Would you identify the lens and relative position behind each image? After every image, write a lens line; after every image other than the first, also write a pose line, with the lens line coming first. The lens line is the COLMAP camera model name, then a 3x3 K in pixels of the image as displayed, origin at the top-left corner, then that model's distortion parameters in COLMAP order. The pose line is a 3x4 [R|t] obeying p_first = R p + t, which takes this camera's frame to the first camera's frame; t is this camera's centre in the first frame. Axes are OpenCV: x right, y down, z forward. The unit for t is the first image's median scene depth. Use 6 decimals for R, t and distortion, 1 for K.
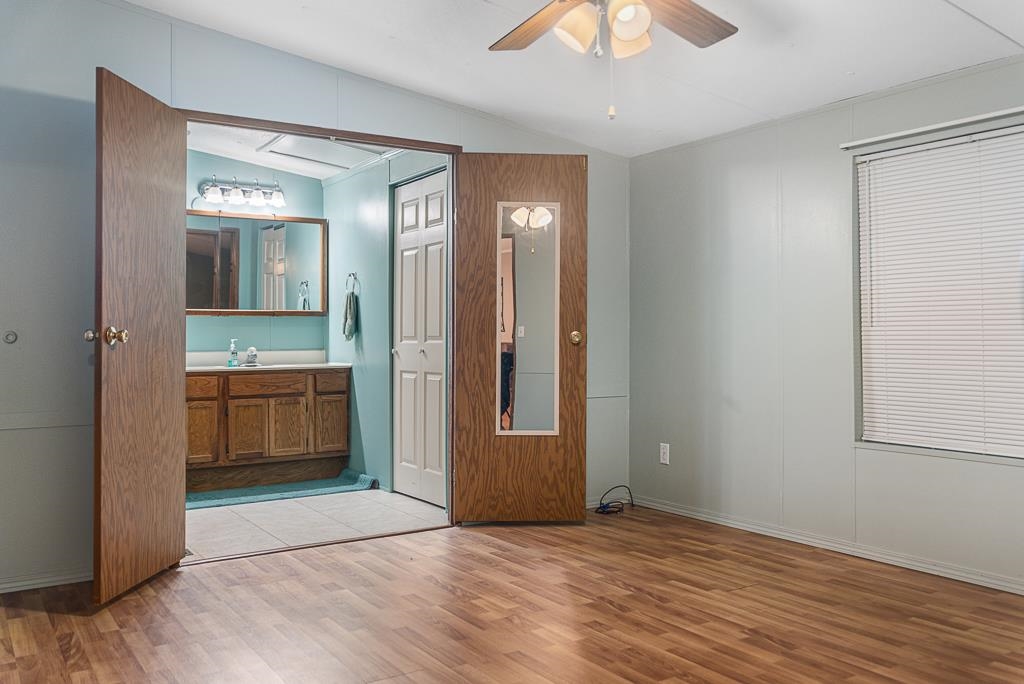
lens RADIAL K [[907.0, 0, 512.0], [0, 907.0, 341.2], [0, 0, 1]] dist [0.017216, 0.000700]
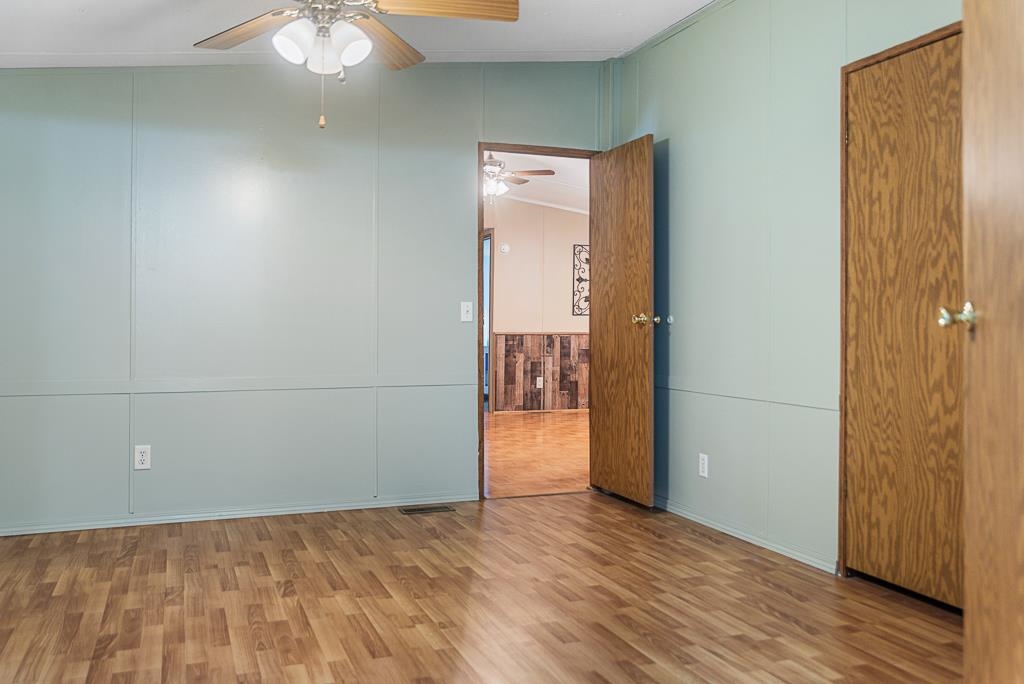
lens RADIAL K [[907.0, 0, 511.3], [0, 907.0, 339.1], [0, 0, 1]] dist [0.017216, 0.000700]
pose [[-0.978930, -0.002596, 0.204179, -0.317043], [0.001158, 0.999833, 0.018261, -0.002132], [-0.204193, 0.018113, -0.978763, 1.860360]]
